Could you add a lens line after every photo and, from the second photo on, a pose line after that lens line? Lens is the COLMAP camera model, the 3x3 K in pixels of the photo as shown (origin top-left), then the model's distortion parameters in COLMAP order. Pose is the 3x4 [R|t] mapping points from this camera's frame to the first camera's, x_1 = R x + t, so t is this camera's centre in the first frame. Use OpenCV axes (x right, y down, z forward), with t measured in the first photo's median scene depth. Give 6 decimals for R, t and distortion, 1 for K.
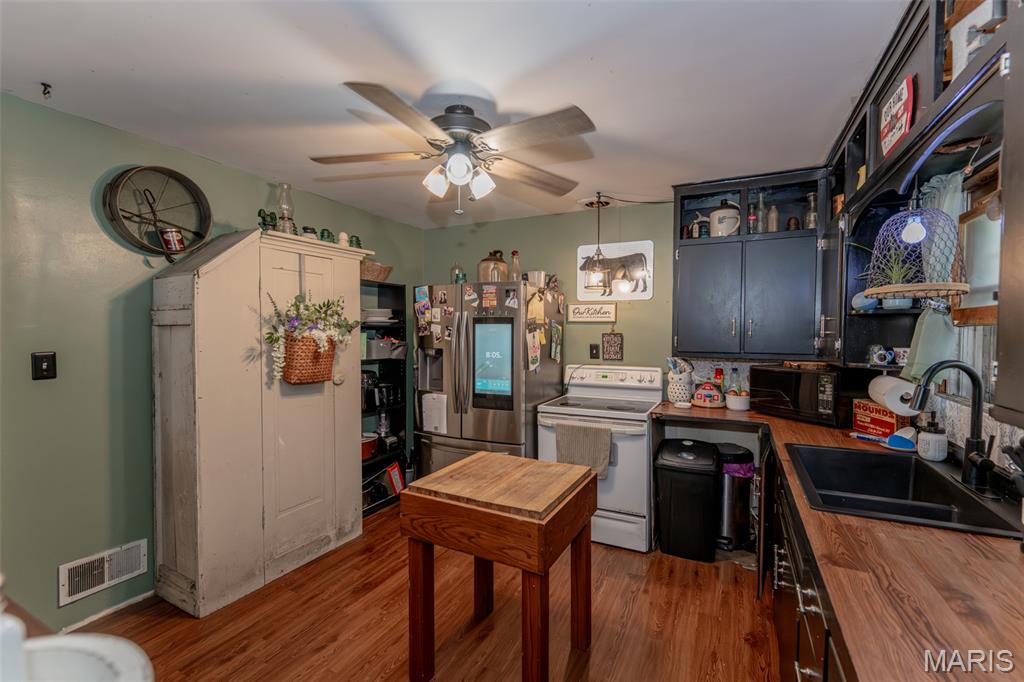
lens RADIAL K [[439.5, 0, 517.0], [0, 439.5, 344.9], [0, 0, 1]] dist [-0.000994, -0.000184]
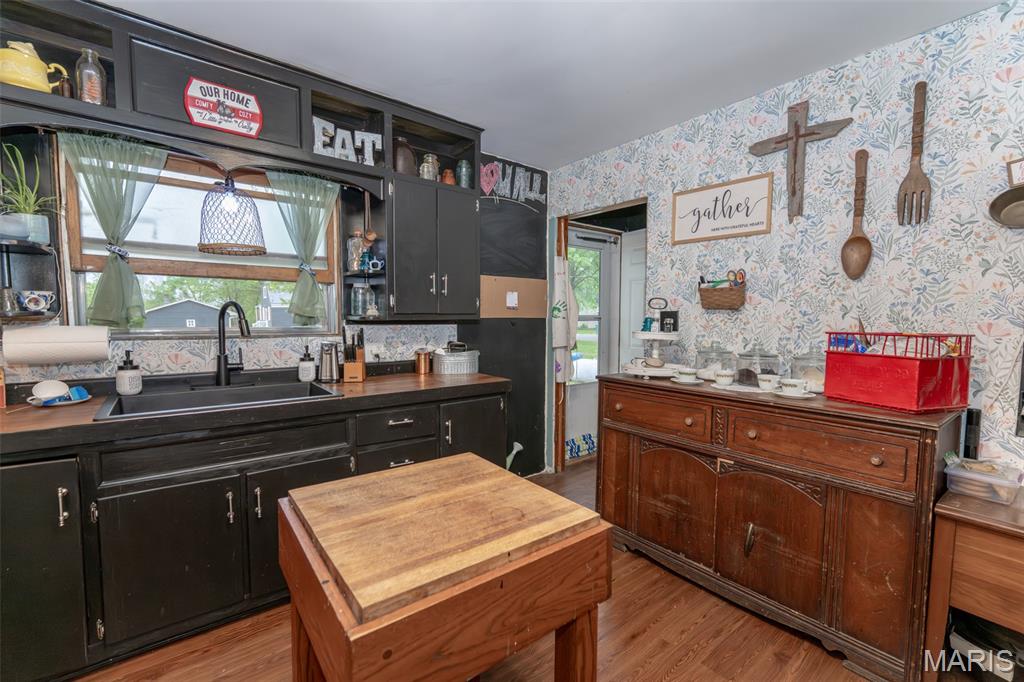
lens RADIAL K [[439.5, 0, 517.0], [0, 439.5, 344.9], [0, 0, 1]] dist [-0.000994, -0.000184]
pose [[-0.904151, -0.039273, 0.425403, -0.240715], [0.001851, 0.995396, 0.095827, 0.022279], [-0.427208, 0.087429, -0.899916, 0.963048]]
